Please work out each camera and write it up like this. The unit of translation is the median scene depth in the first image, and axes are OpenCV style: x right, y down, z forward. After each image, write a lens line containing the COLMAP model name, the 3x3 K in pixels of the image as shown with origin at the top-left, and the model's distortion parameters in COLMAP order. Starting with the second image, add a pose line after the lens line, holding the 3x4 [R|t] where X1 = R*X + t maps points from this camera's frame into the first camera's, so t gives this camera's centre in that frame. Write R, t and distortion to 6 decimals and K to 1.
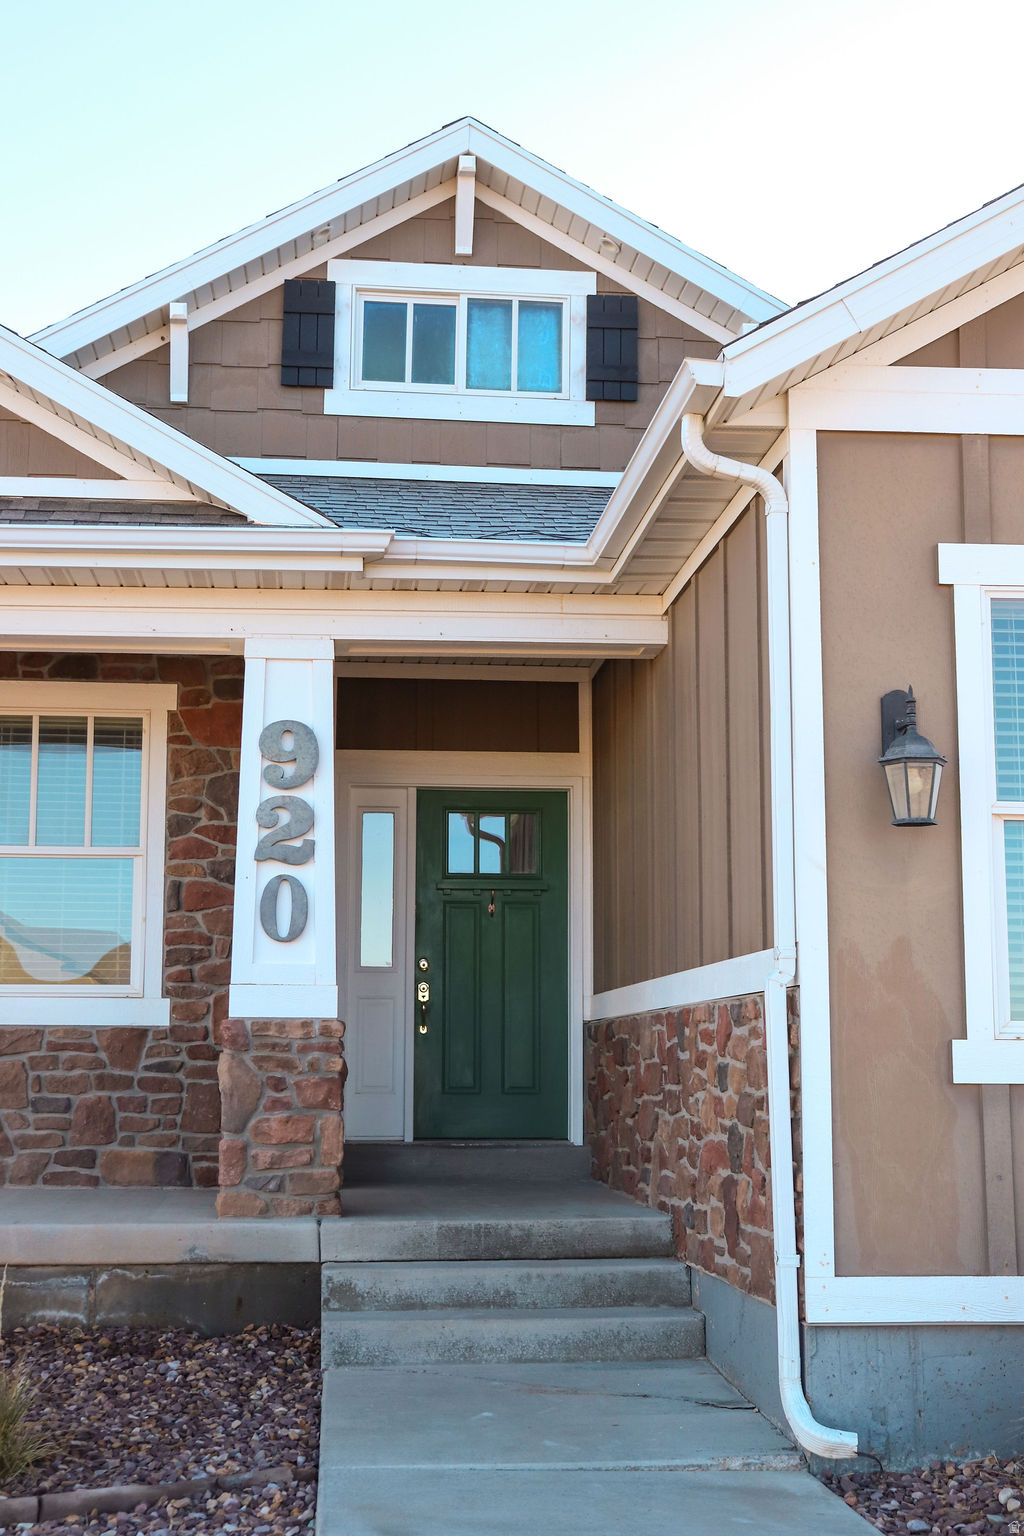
lens RADIAL K [[2046.1, 0, 512.0], [0, 2046.1, 768.0], [0, 0, 1]] dist [-0.014407, -0.011477]
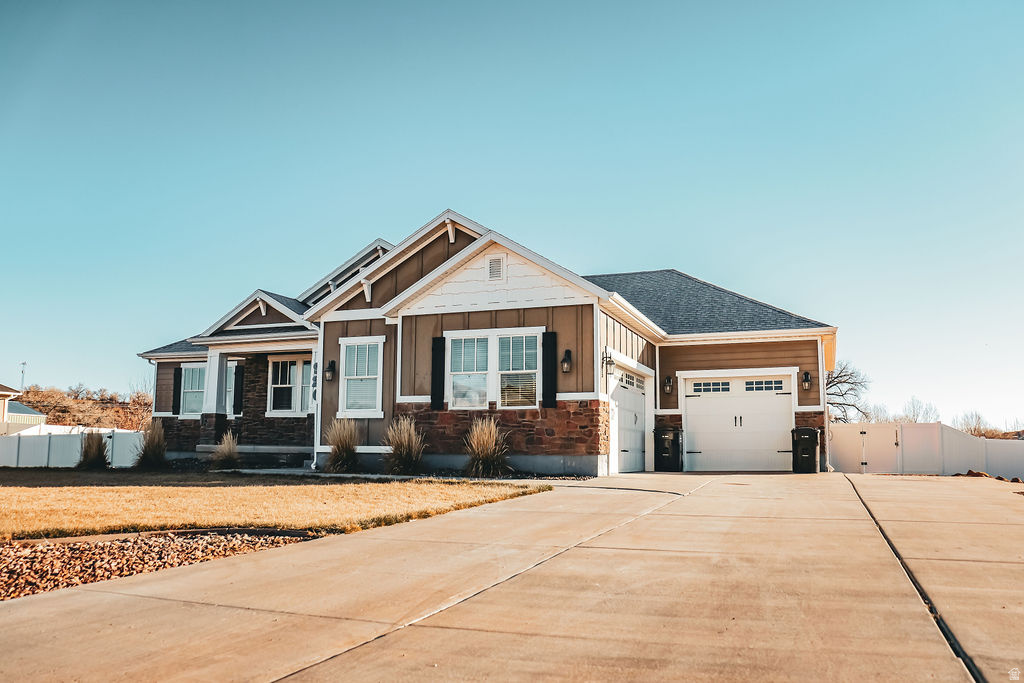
lens RADIAL K [[826.2, 0, 511.8], [0, 826.2, 336.5], [0, 0, 1]] dist [-0.105850, 0.001458]
pose [[0.907685, -0.054946, -0.416041, 1.228052], [0.053817, 0.998446, -0.014449, -0.030740], [0.416188, -0.009275, 0.909231, -0.800283]]
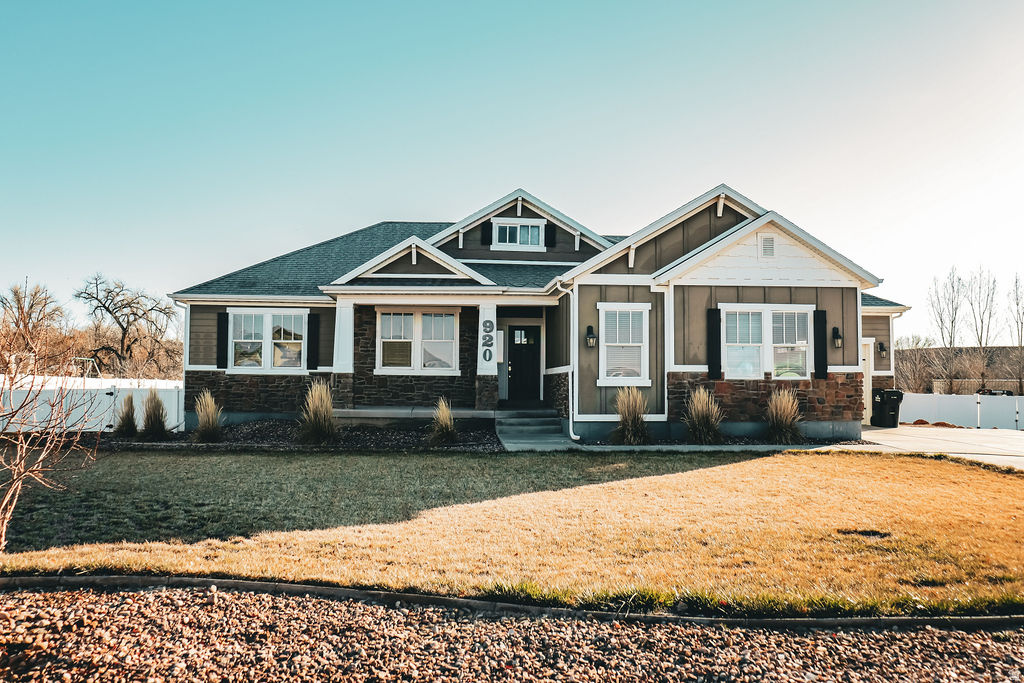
lens RADIAL K [[826.2, 0, 511.8], [0, 826.2, 336.5], [0, 0, 1]] dist [-0.105850, 0.001458]
pose [[0.999898, 0.004055, -0.013665, -0.014697], [-0.002907, 0.996543, 0.083022, -0.146189], [0.013955, -0.082974, 0.996454, -1.064156]]
